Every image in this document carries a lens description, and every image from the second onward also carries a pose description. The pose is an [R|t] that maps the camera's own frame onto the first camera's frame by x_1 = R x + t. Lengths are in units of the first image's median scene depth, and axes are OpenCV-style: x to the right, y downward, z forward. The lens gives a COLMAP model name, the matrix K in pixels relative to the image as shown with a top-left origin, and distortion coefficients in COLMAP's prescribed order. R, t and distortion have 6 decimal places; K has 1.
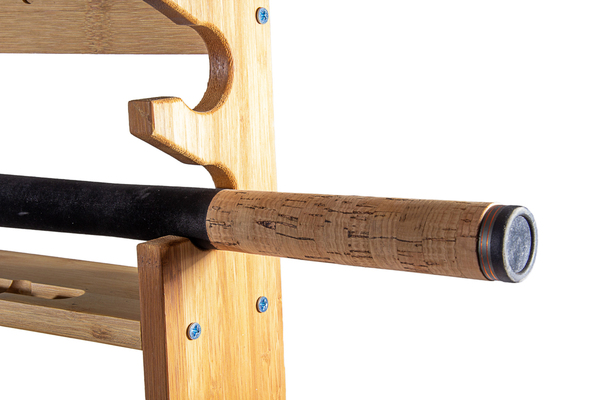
lens RADIAL K [[1328.2, 0, 300.0], [0, 1328.2, 200.0], [0, 0, 1]] dist [0.099158, 0.170656]
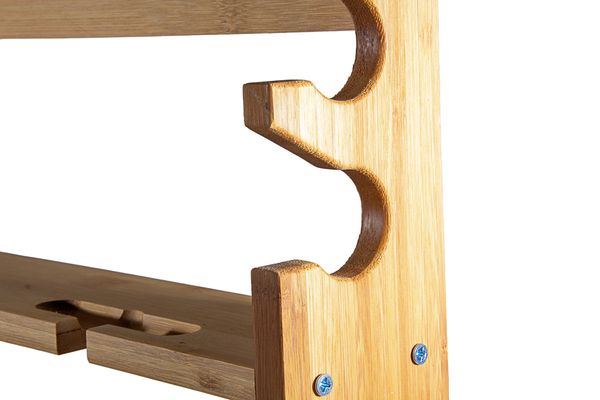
lens RADIAL K [[1328.2, 0, 300.0], [0, 1328.2, 200.0], [0, 0, 1]] dist [0.099158, 0.170656]
pose [[0.979124, 0.022472, -0.202017, 0.060888], [-0.028695, 0.999198, -0.027928, 0.013748], [0.201227, 0.033142, 0.978984, 0.243784]]
